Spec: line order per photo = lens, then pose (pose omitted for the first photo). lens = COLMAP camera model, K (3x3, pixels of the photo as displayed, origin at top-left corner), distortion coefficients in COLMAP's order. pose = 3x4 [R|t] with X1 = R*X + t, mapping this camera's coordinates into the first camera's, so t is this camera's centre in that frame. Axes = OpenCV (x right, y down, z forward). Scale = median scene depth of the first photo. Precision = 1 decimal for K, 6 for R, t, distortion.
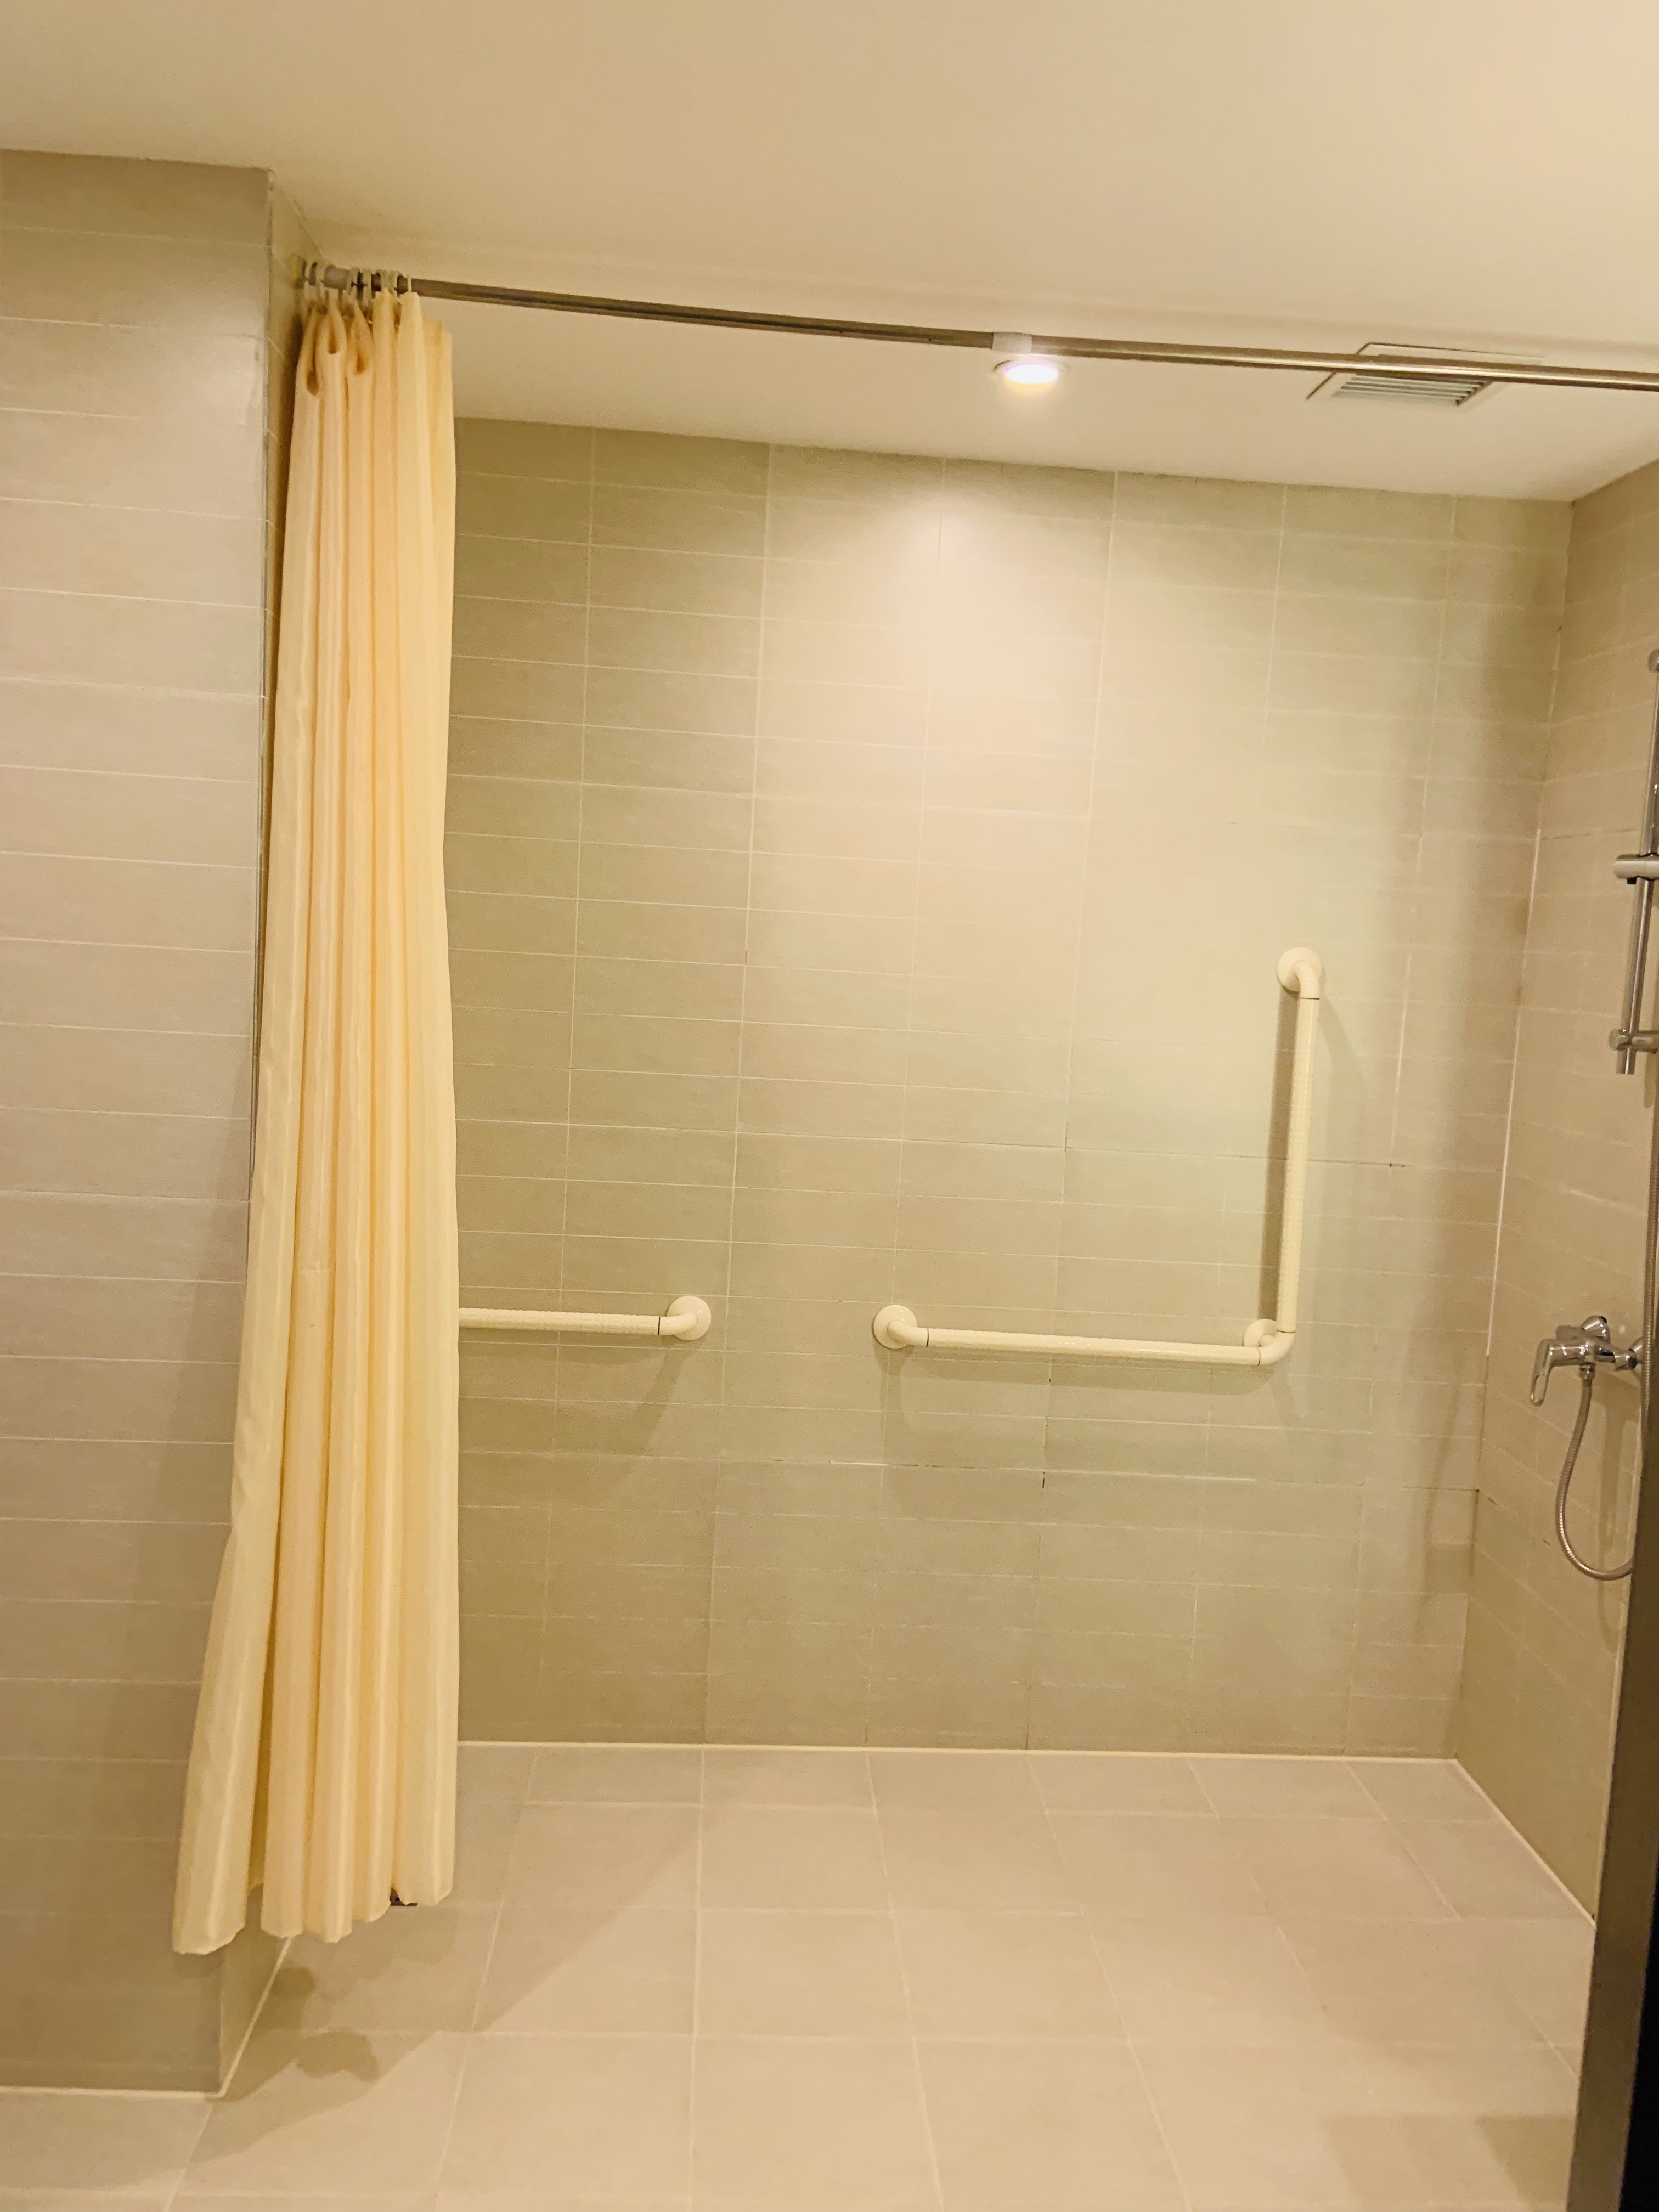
lens RADIAL K [[1660.2, 0, 829.5], [0, 1660.2, 1106.0], [0, 0, 1]] dist [0.098907, -0.134027]
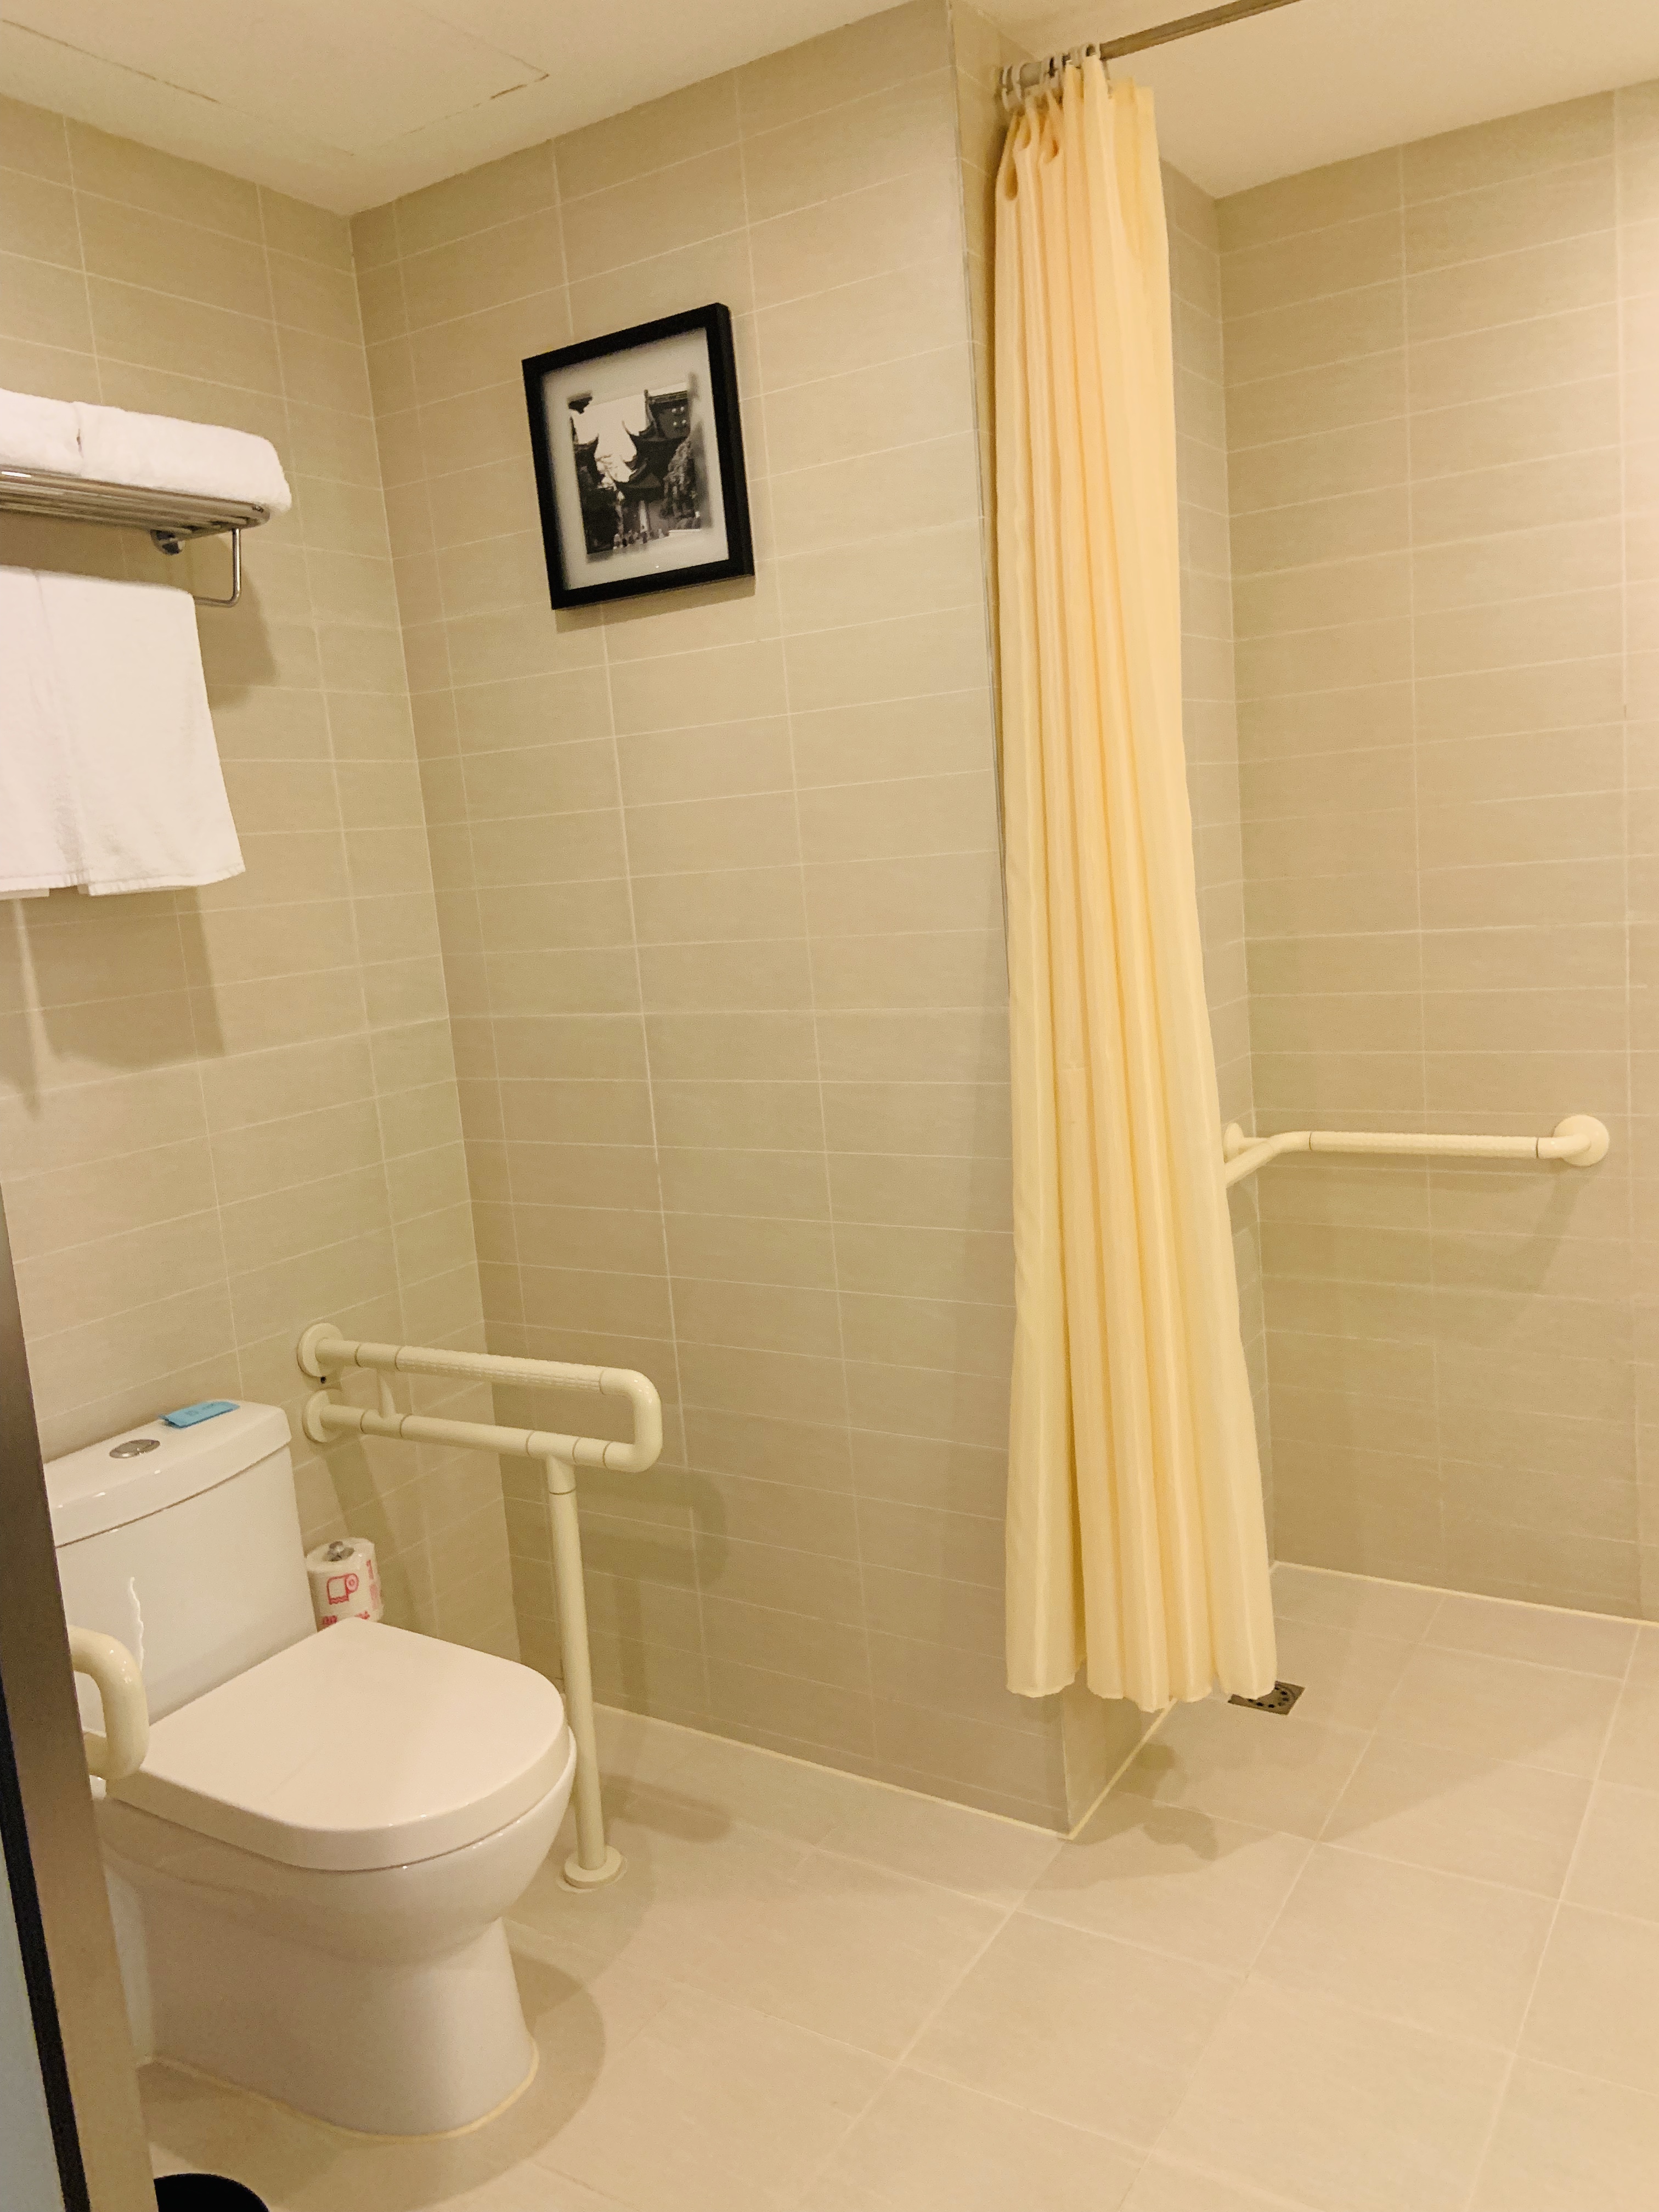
lens RADIAL K [[1678.7, 0, 829.5], [0, 1678.7, 1106.0], [0, 0, 1]] dist [0.107254, -0.130937]
pose [[0.809507, -0.030297, -0.586328, 0.169832], [0.068995, 0.996657, 0.043758, 0.059006], [0.583042, -0.075876, 0.808891, 0.058839]]
